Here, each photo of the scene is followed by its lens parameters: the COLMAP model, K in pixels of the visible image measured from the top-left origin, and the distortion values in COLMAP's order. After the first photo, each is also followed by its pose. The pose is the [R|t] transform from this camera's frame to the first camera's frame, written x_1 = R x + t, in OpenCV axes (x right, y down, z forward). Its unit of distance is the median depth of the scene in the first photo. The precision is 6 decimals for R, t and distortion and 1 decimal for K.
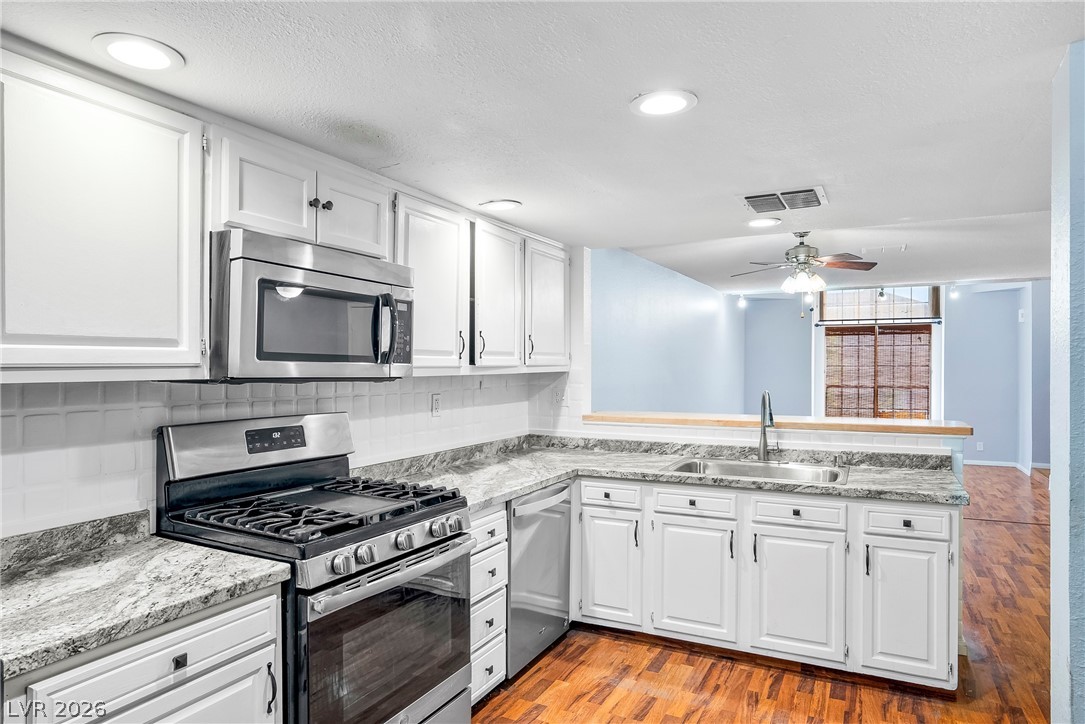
lens RADIAL K [[648.9, 0, 540.4], [0, 648.9, 376.3], [0, 0, 1]] dist [-0.053028, 0.037342]
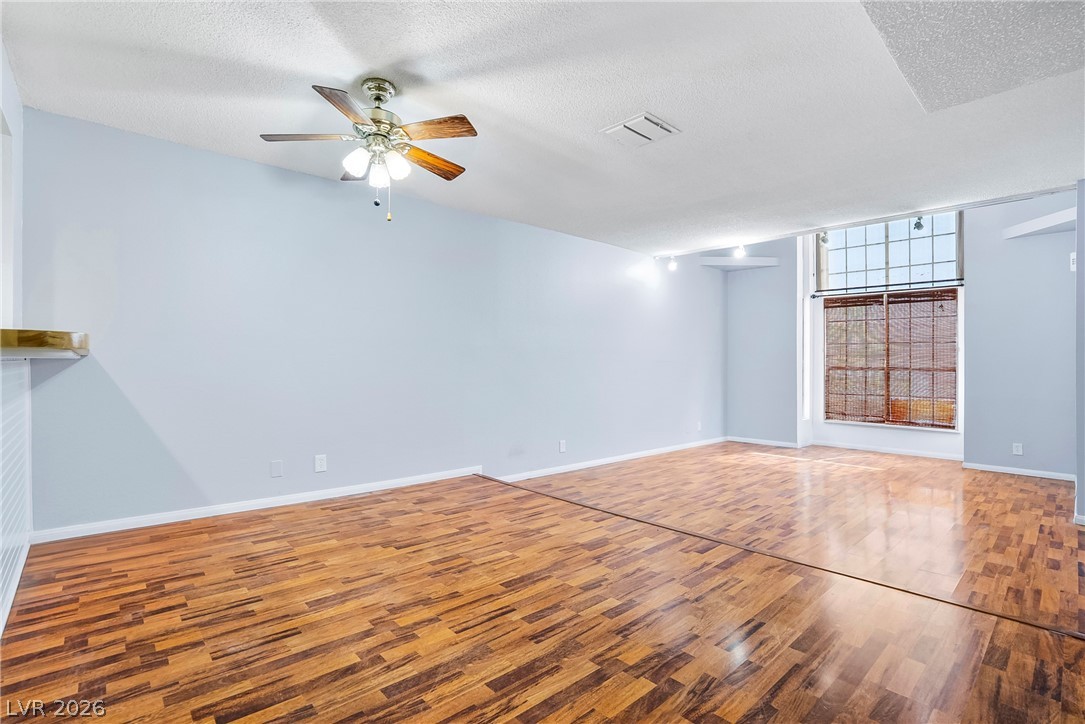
lens RADIAL K [[515.2, 0, 539.7], [0, 515.2, 368.9], [0, 0, 1]] dist [-0.072209, 0.028125]
pose [[0.938284, 0.015139, -0.345534, 1.135044], [-0.018077, 0.999823, -0.005282, 0.096967], [0.345393, 0.011202, 0.938391, 0.859410]]
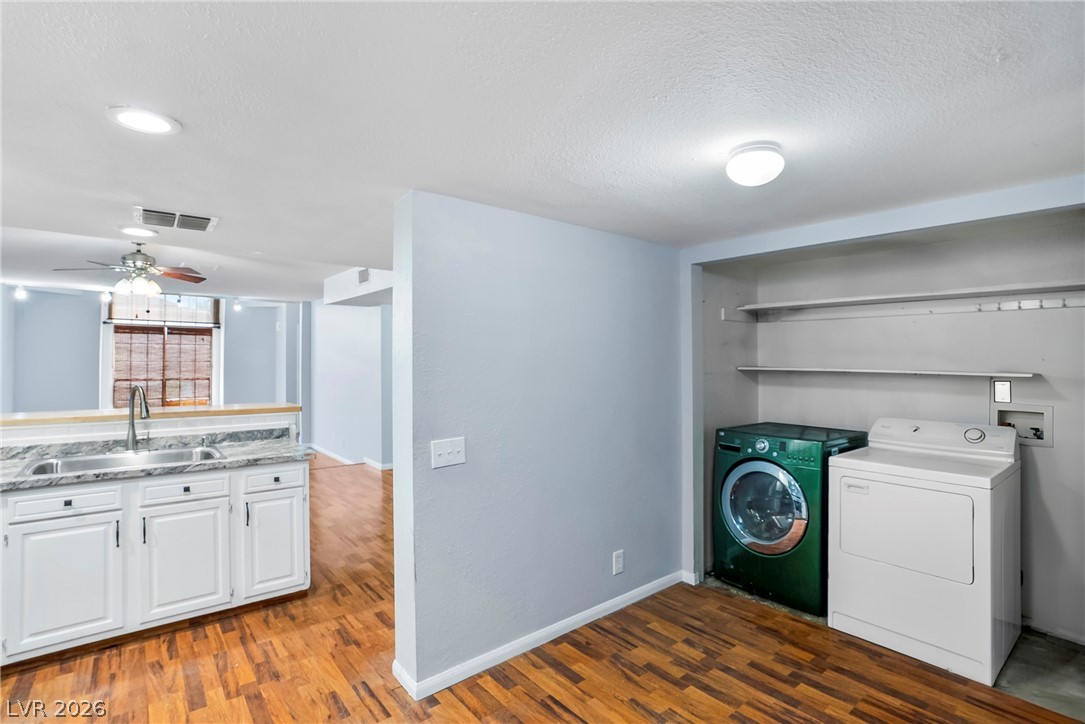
lens RADIAL K [[523.1, 0, 546.1], [0, 523.1, 356.4], [0, 0, 1]] dist [-0.070231, 0.025835]
pose [[0.389136, 0.013722, 0.921078, -0.172854], [0.009585, 0.999775, -0.018943, -0.004305], [-0.921130, 0.016200, 0.388917, 0.036541]]
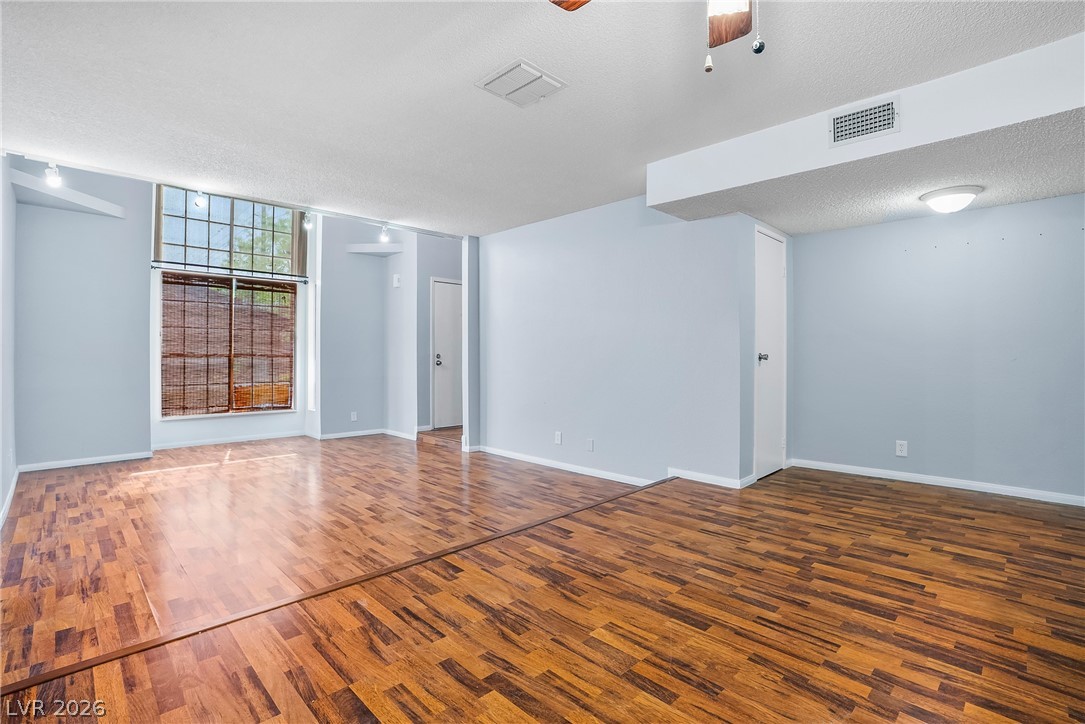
lens RADIAL K [[507.1, 0, 541.8], [0, 507.1, 359.2], [0, 0, 1]] dist [-0.070671, 0.026157]
pose [[0.306150, -0.002699, 0.951979, 0.207033], [0.011875, 0.999929, -0.000983, 0.090727], [-0.951909, 0.011605, 0.306160, 1.552100]]
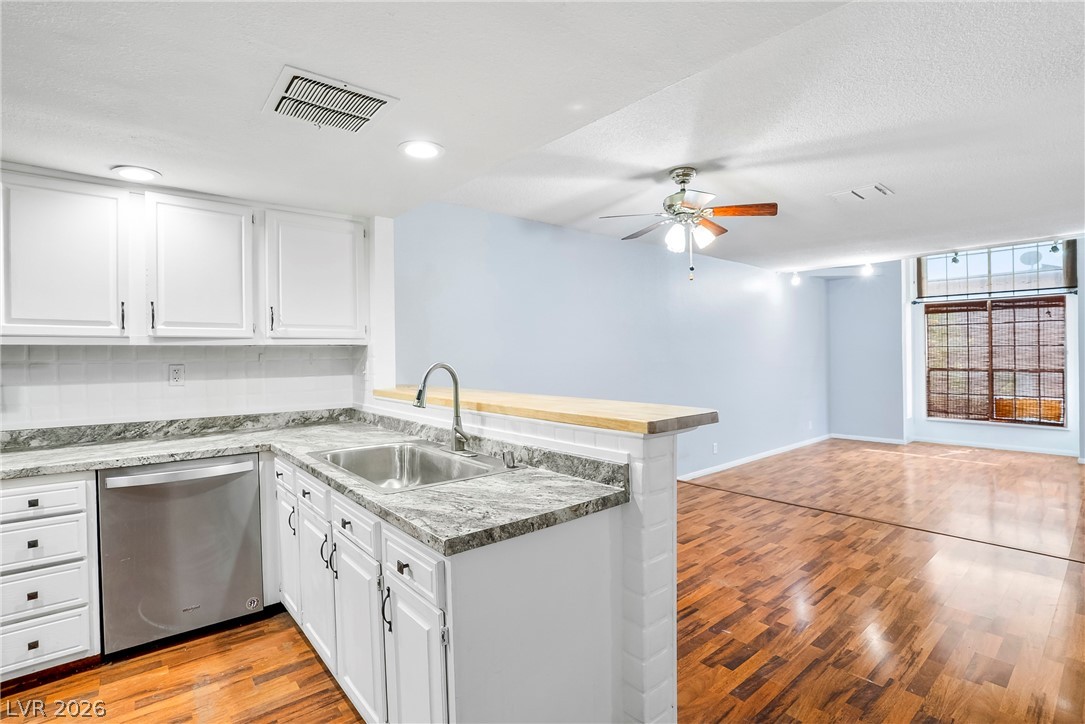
lens RADIAL K [[516.6, 0, 540.3], [0, 516.6, 358.7], [0, 0, 1]] dist [-0.073064, 0.027766]
pose [[0.924694, -0.000993, -0.380709, 0.731993], [-0.001675, 0.999976, -0.006677, 0.022975], [0.380706, 0.006812, 0.924671, 0.483248]]
